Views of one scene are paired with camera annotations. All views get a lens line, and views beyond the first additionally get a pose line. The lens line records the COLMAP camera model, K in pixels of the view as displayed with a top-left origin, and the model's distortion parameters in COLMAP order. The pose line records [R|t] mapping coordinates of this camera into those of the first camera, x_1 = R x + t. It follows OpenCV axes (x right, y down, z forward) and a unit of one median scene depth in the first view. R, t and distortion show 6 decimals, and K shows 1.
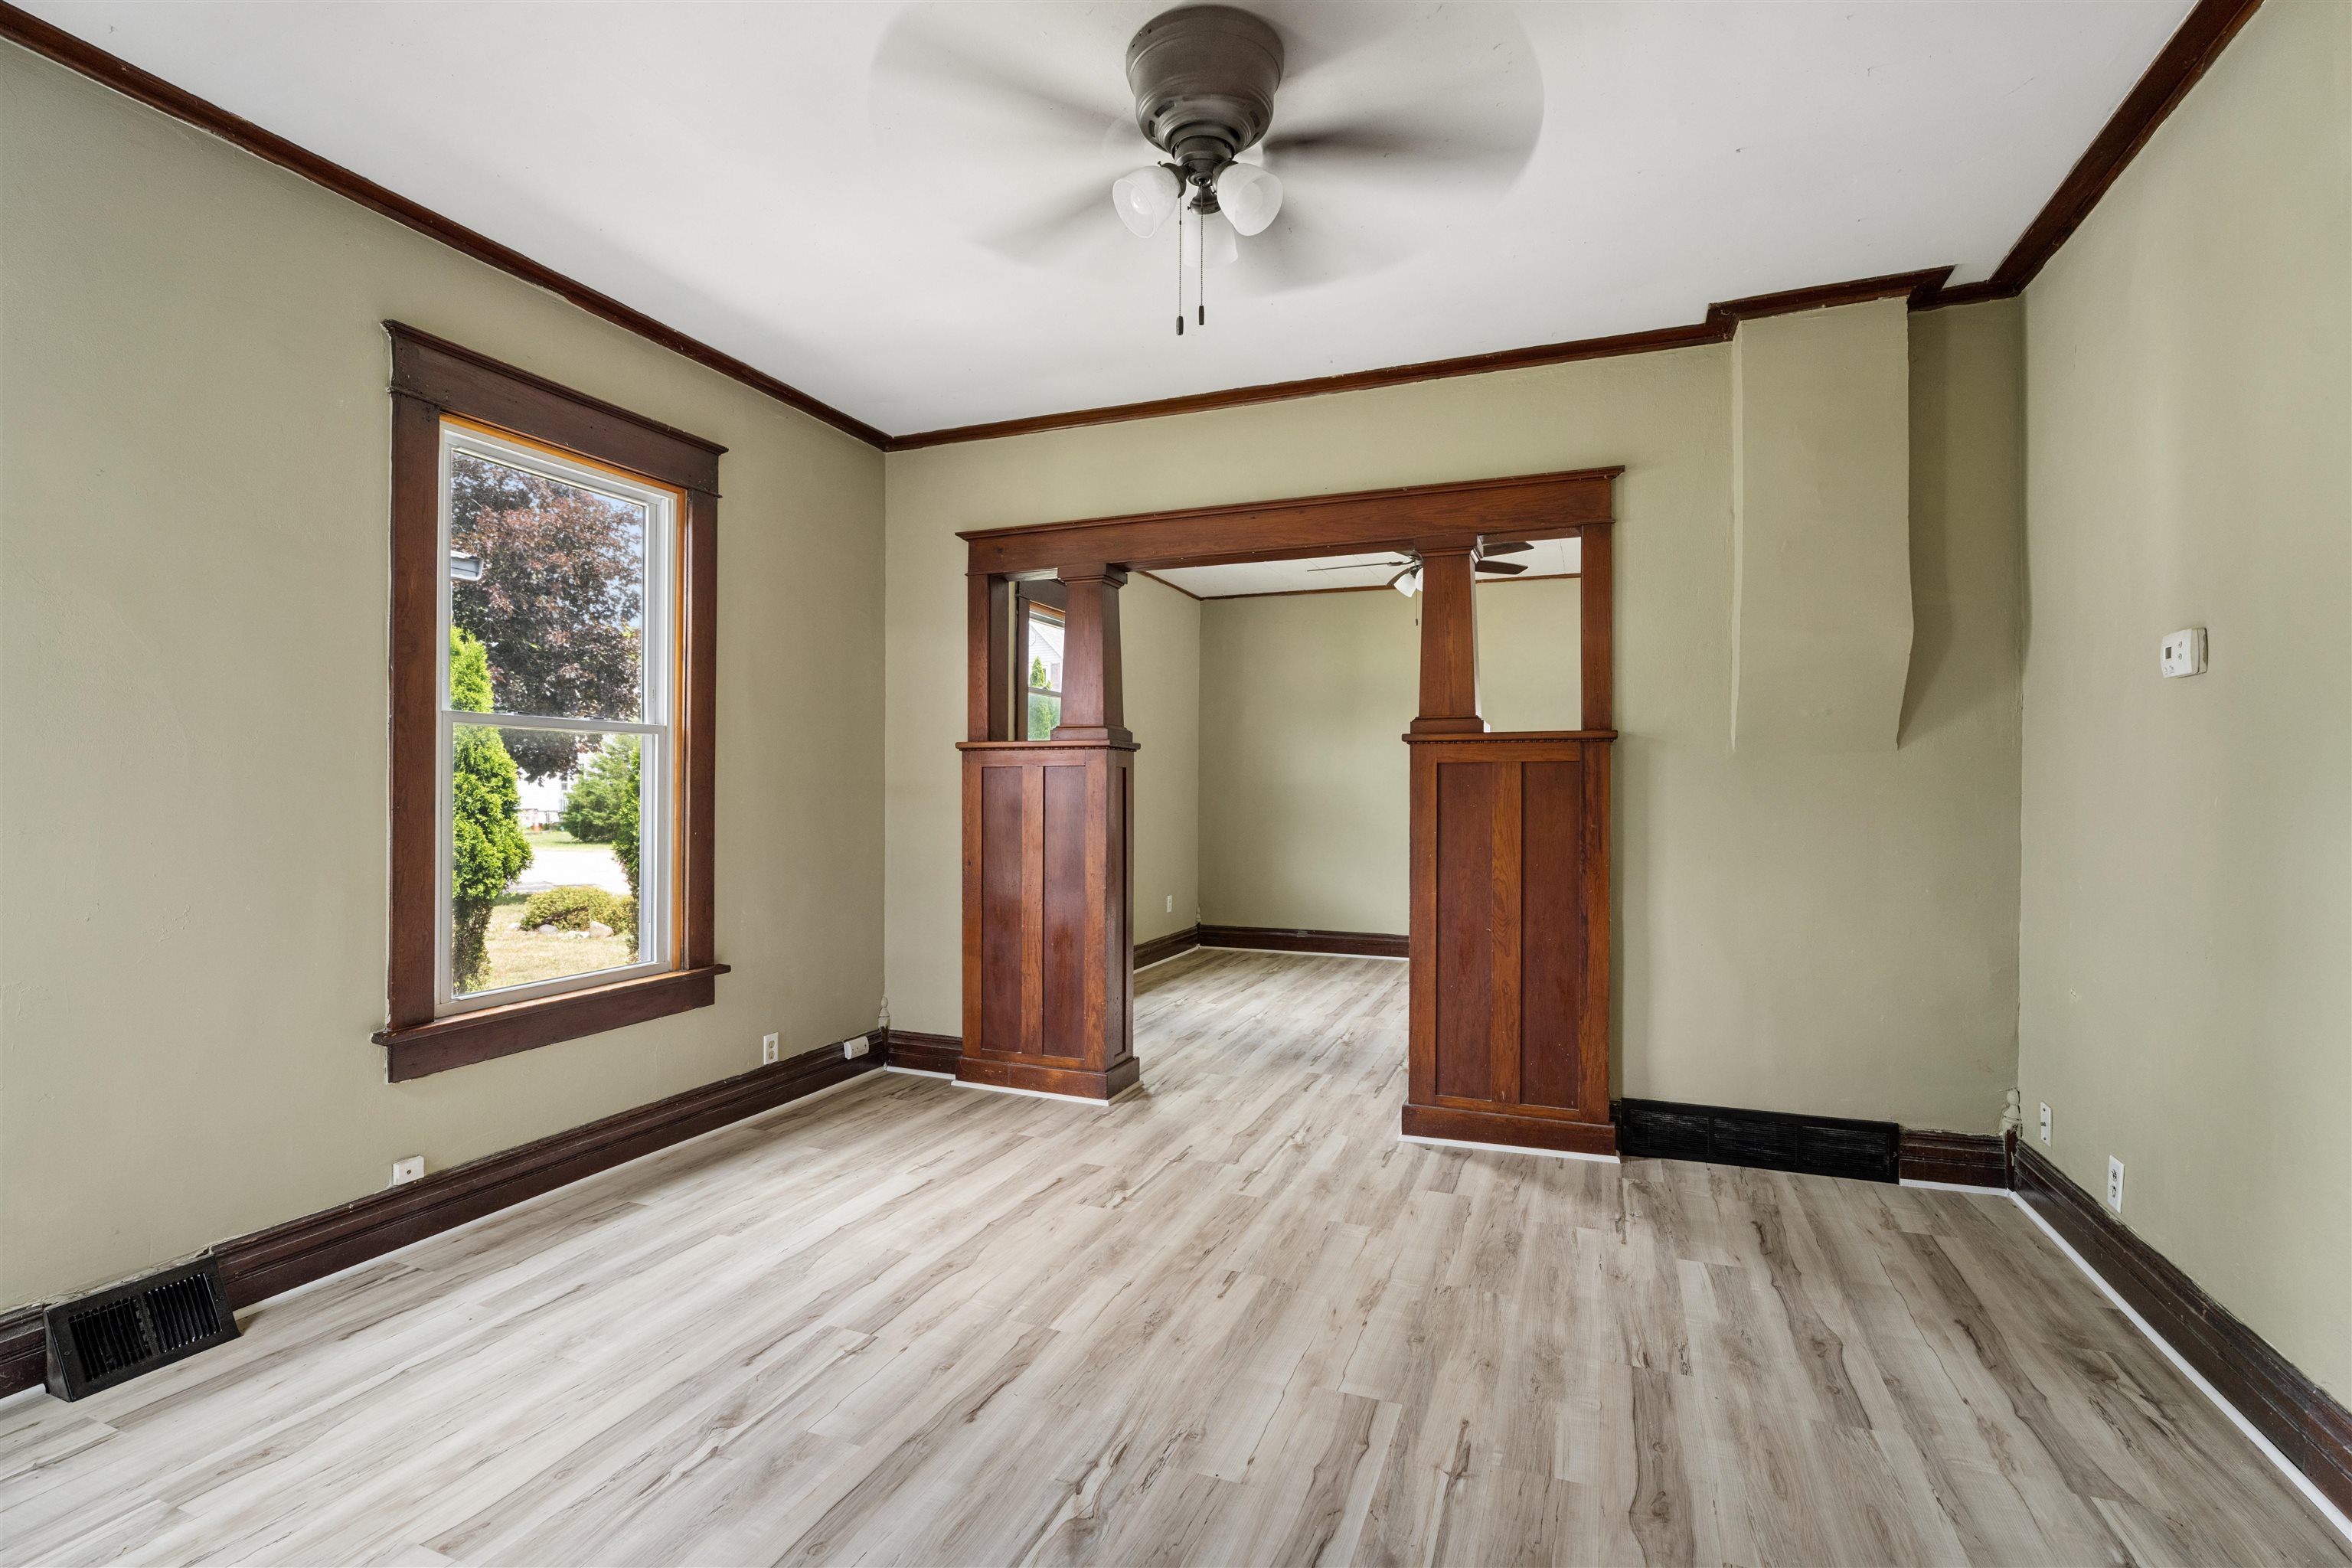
lens RADIAL K [[1070.9, 0, 1165.5], [0, 1070.9, 790.7], [0, 0, 1]] dist [-0.013617, 0.002209]
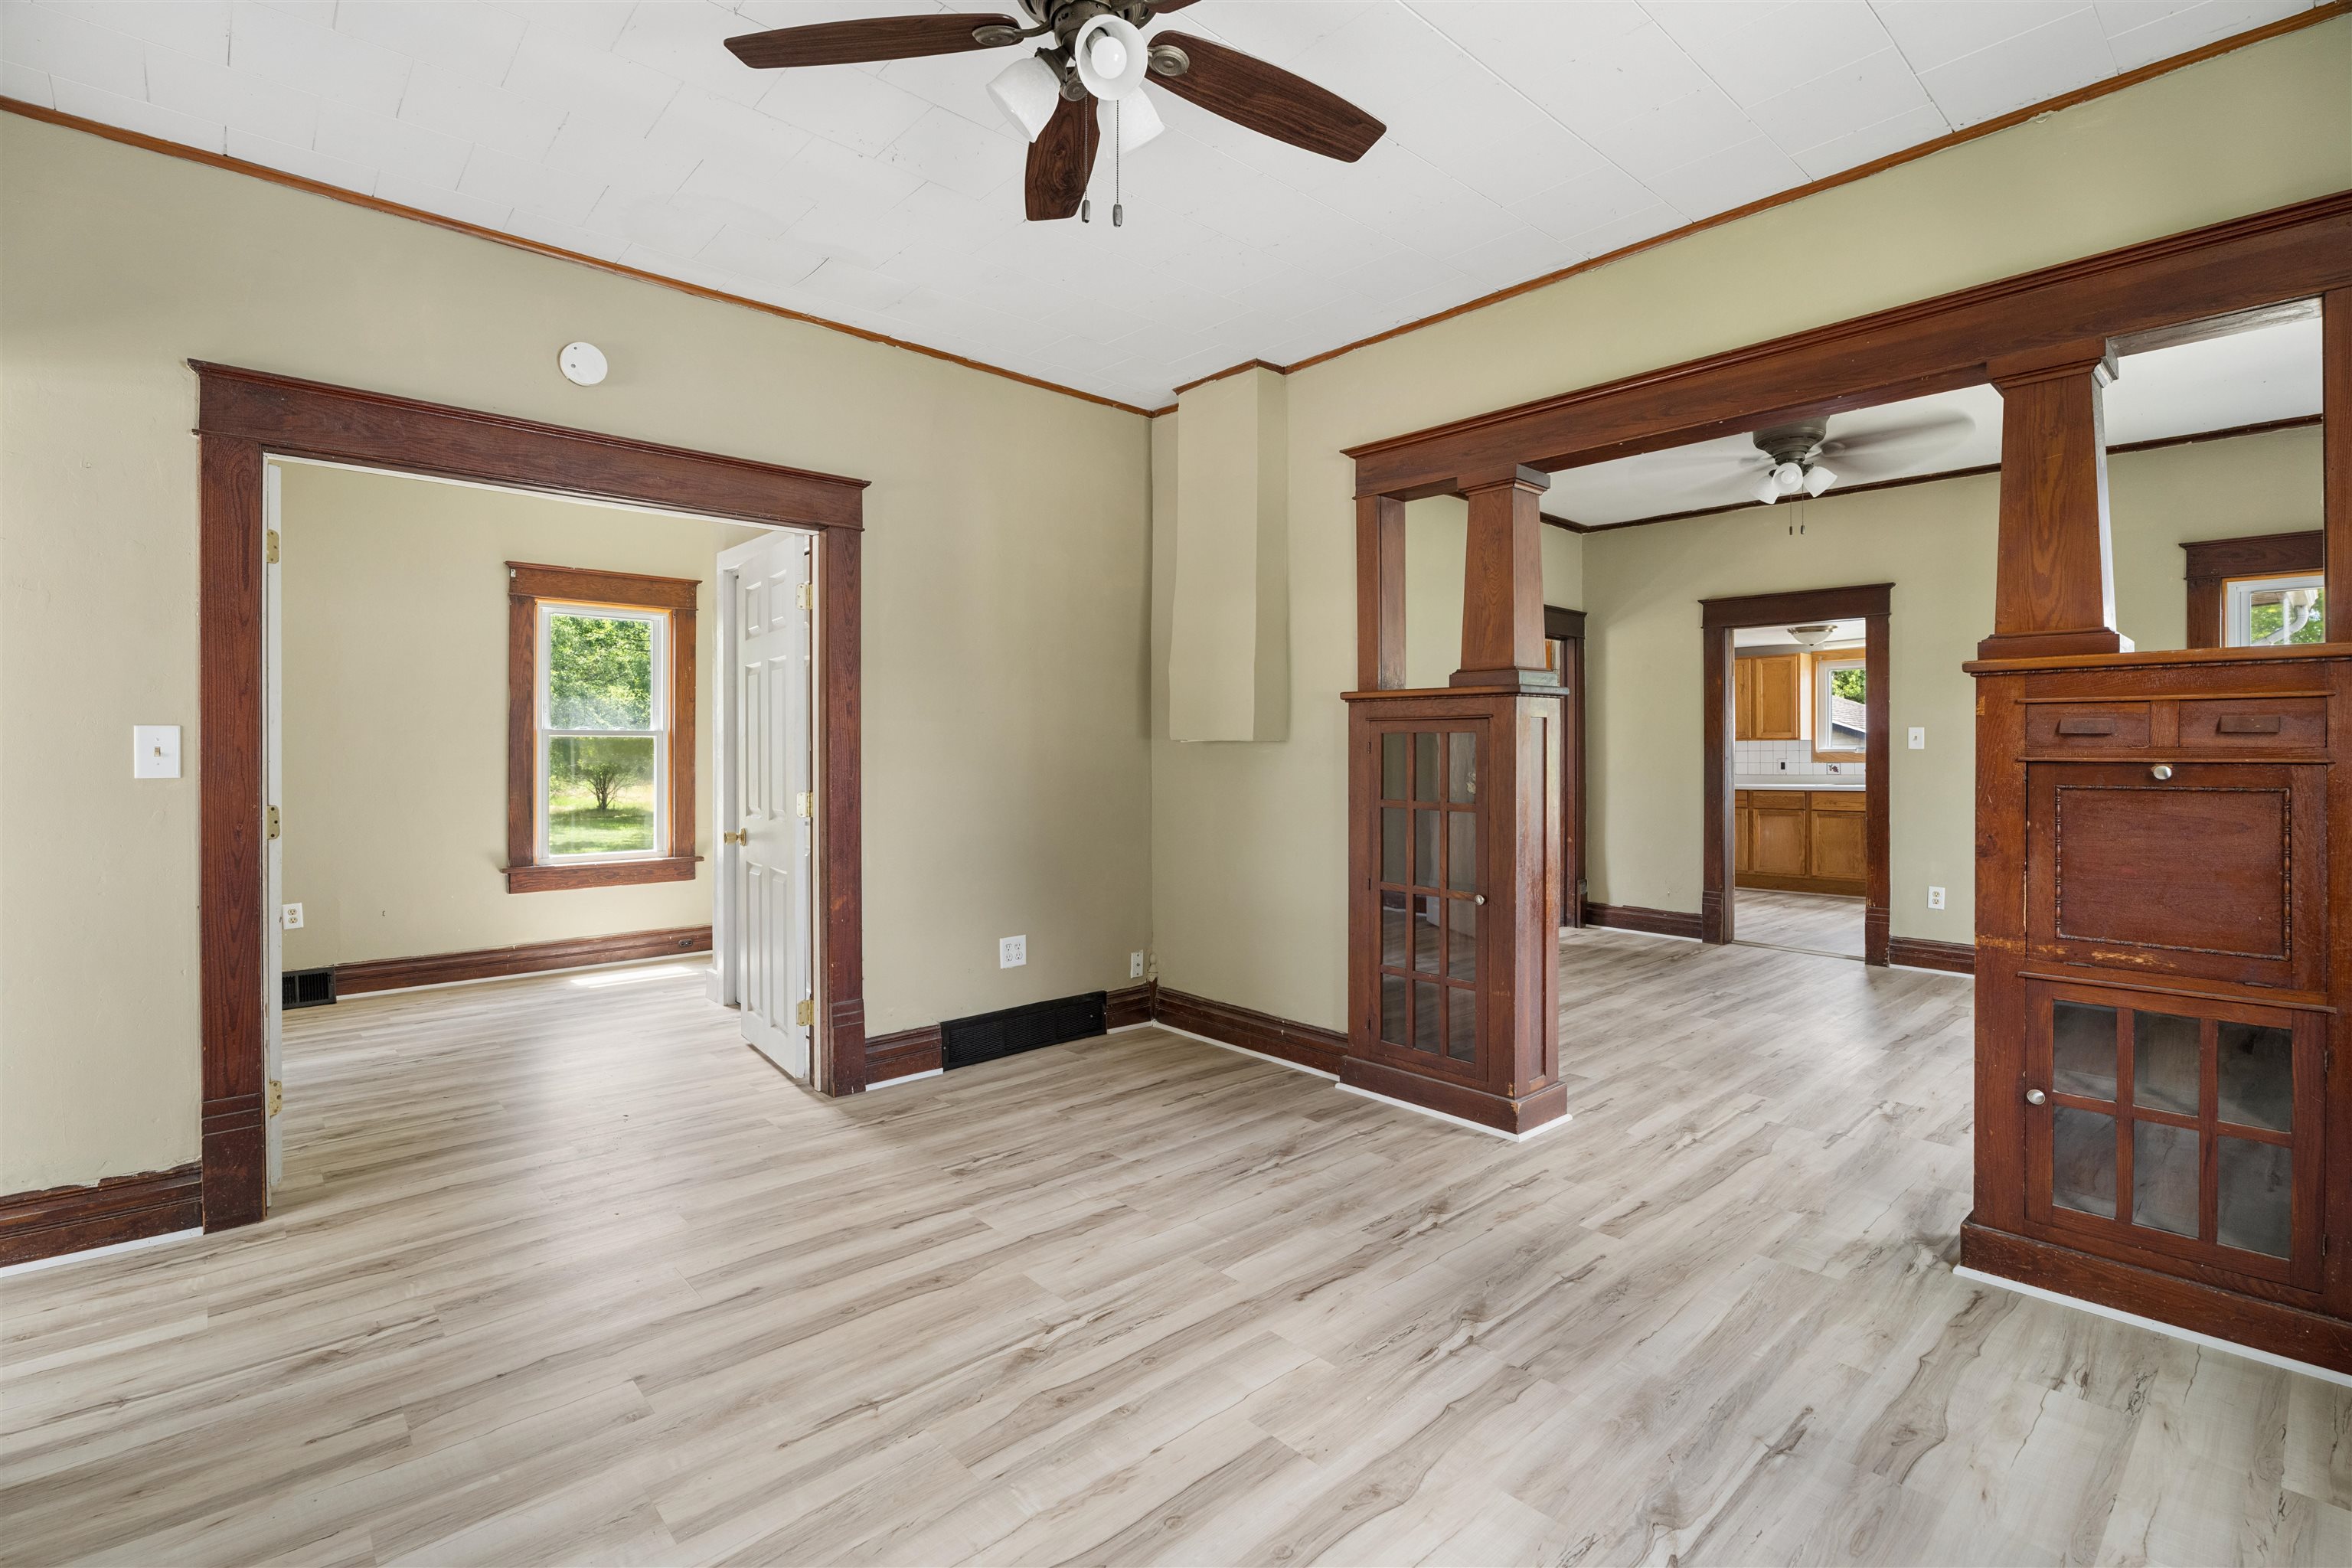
lens RADIAL K [[1070.9, 0, 1166.5], [0, 1070.9, 750.2], [0, 0, 1]] dist [-0.013617, 0.002209]
pose [[-0.898422, -0.003972, 0.439115, 0.122564], [-0.008187, 0.999937, -0.007706, 0.011458], [-0.439057, -0.010519, -0.898398, 1.943709]]
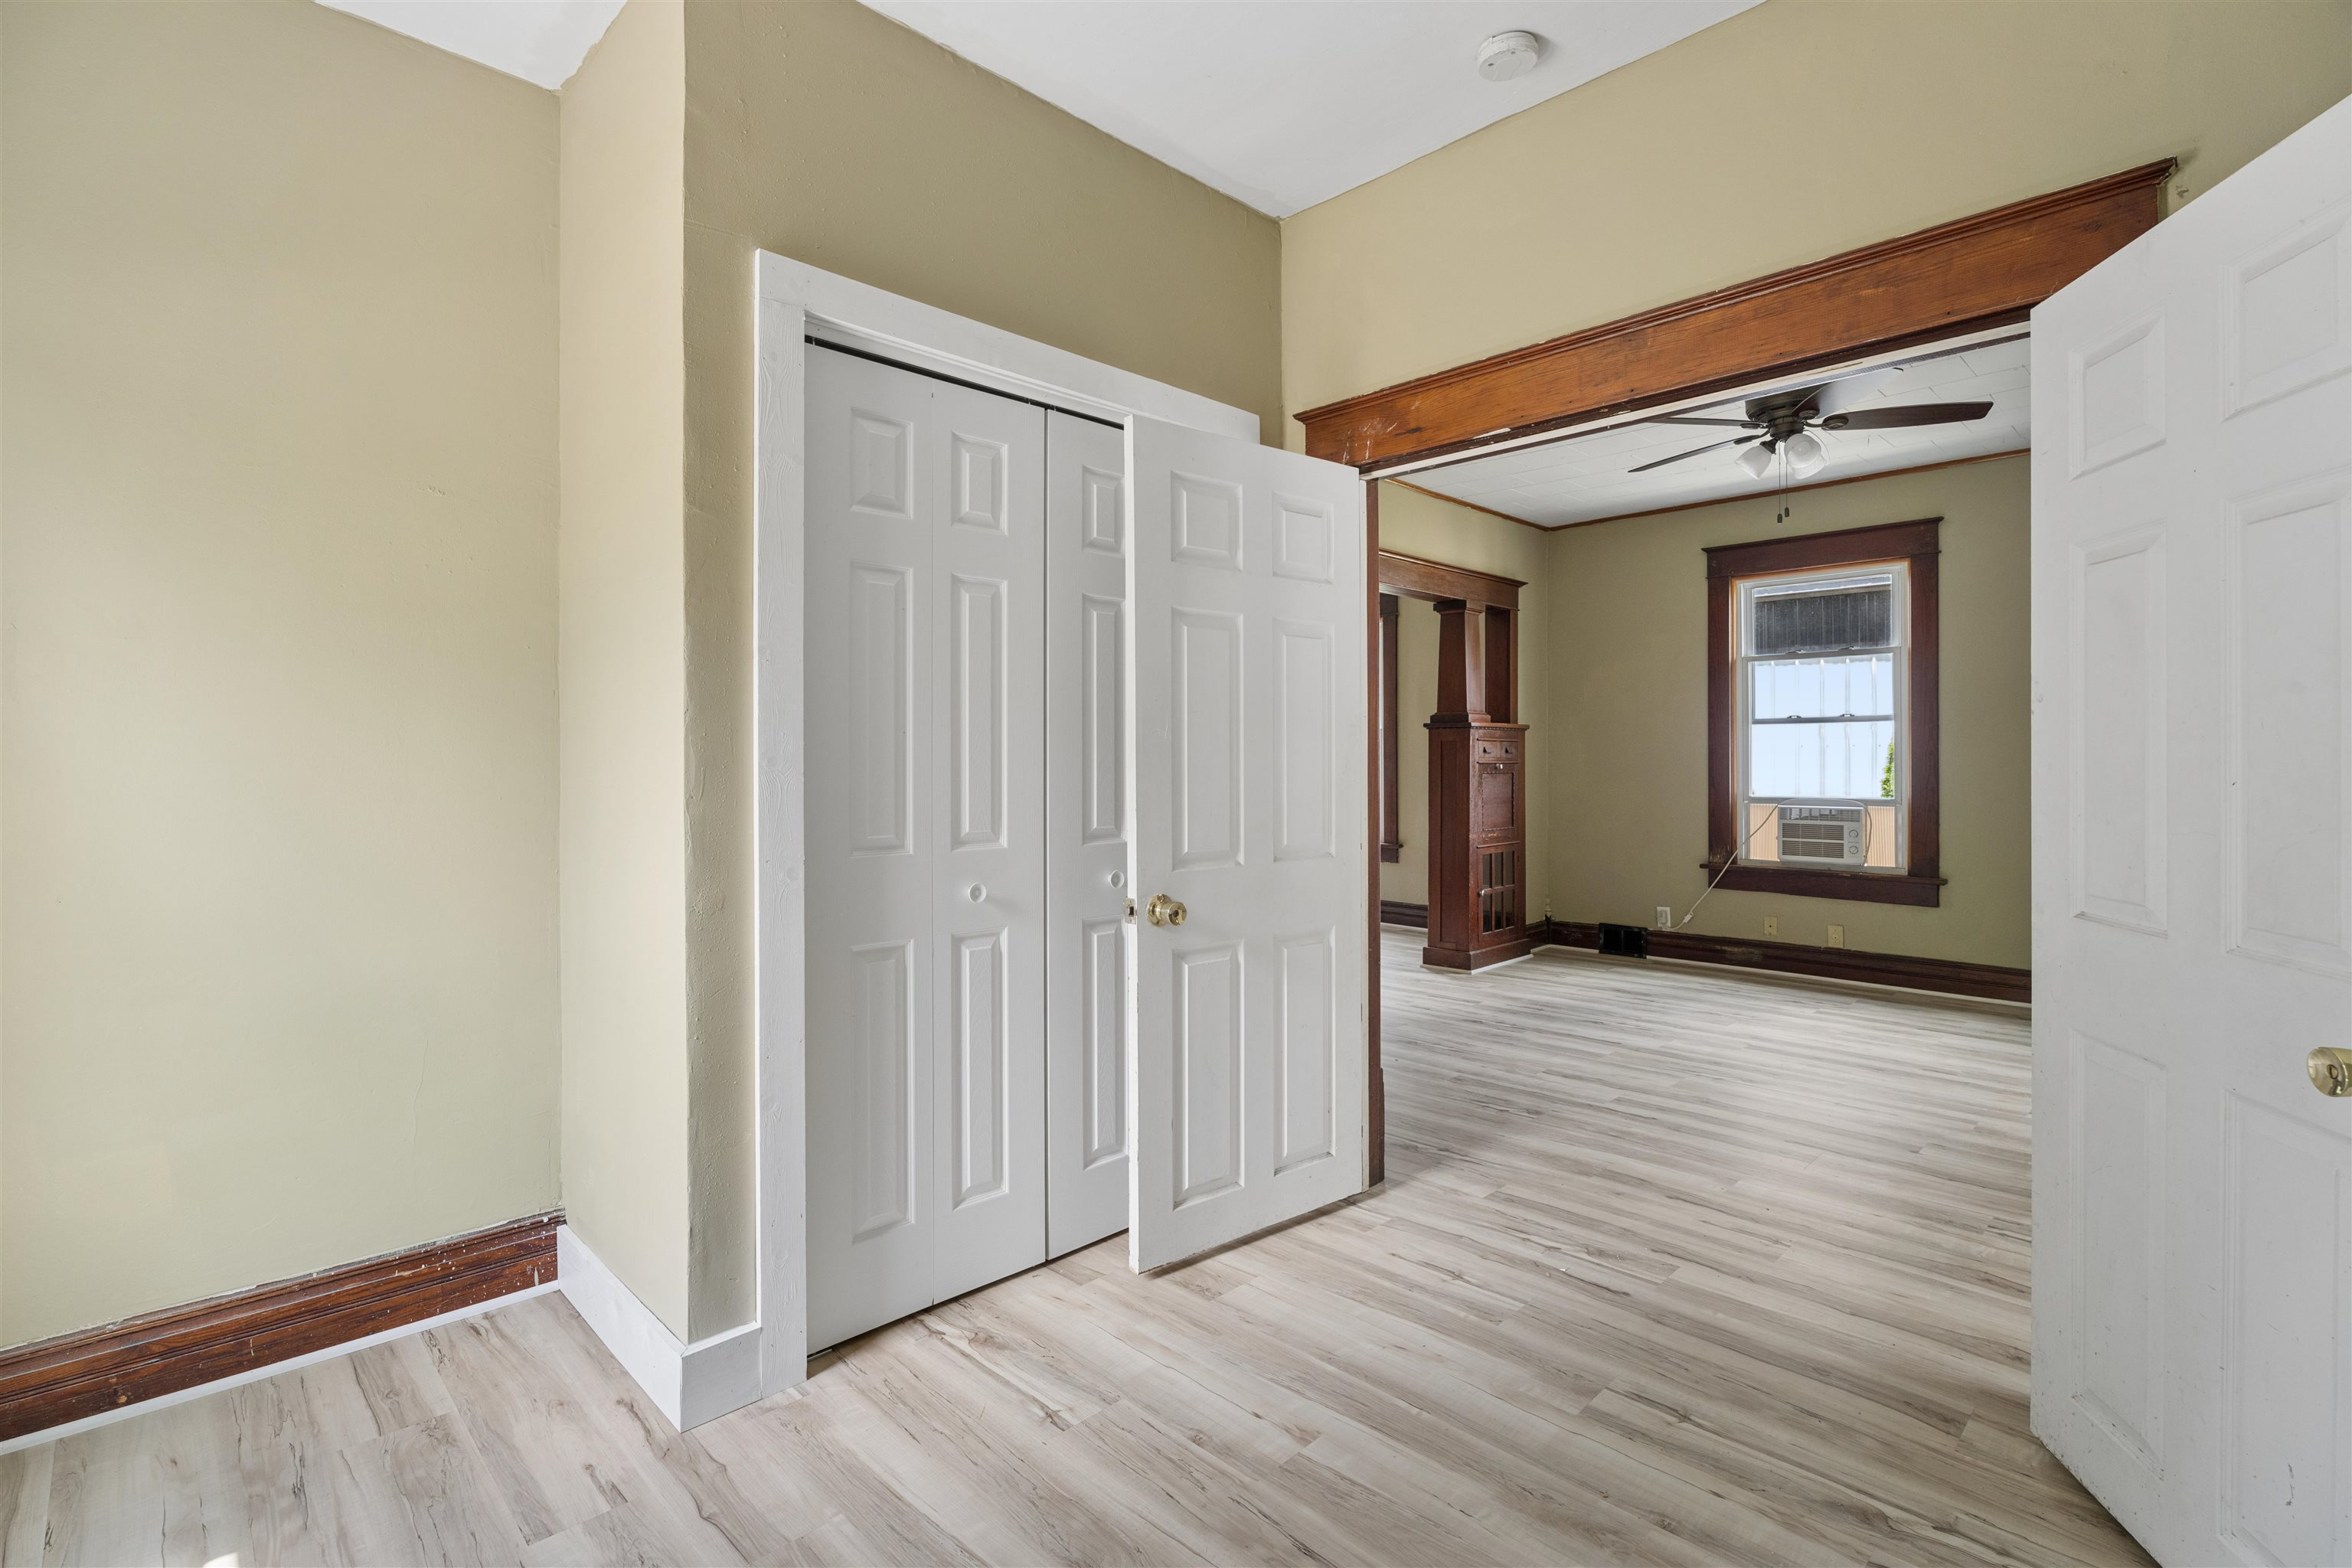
lens RADIAL K [[1070.9, 0, 1169.2], [0, 1070.9, 758.5], [0, 0, 1]] dist [-0.013617, 0.002209]
pose [[-0.406466, -0.005717, -0.913648, 1.583554], [0.004406, 0.999957, -0.008217, 0.013883], [0.913655, -0.007366, -0.406423, 1.392075]]
